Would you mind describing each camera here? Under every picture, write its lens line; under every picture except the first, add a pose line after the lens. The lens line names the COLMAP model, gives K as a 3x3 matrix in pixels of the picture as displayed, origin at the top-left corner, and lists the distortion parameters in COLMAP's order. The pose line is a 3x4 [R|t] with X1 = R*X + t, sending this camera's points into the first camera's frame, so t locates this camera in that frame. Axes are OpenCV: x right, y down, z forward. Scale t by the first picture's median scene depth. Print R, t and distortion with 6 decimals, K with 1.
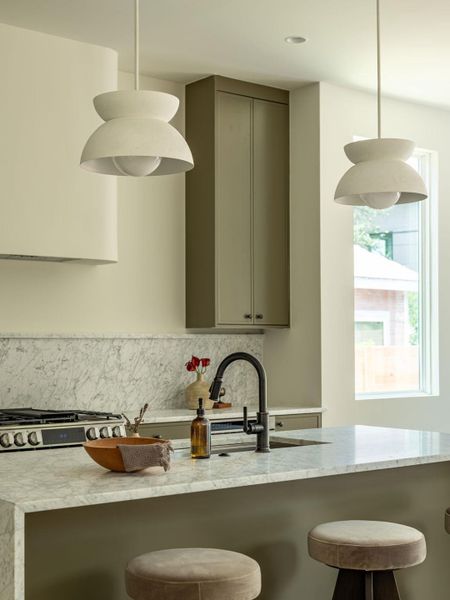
lens RADIAL K [[948.1, 0, 230.6], [0, 948.1, 321.8], [0, 0, 1]] dist [-0.001041, 0.000000]
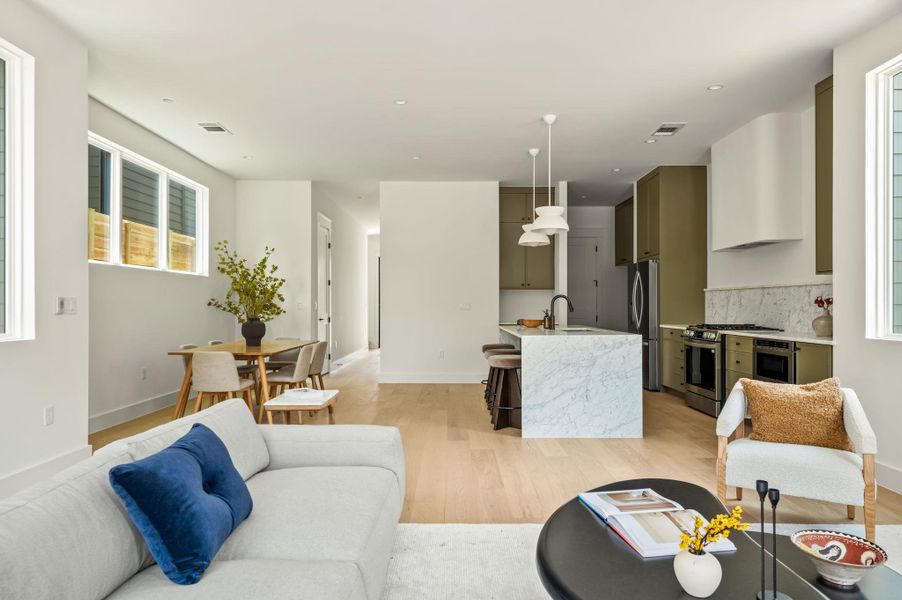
lens RADIAL K [[463.5, 0, 450.9], [0, 463.5, 303.3], [0, 0, 1]] dist [0.001117, 0.000280]
pose [[-0.621660, -0.001498, -0.783285, 0.883506], [0.024015, 0.999492, -0.020972, 0.052439], [0.782919, -0.031848, -0.621308, 1.087360]]
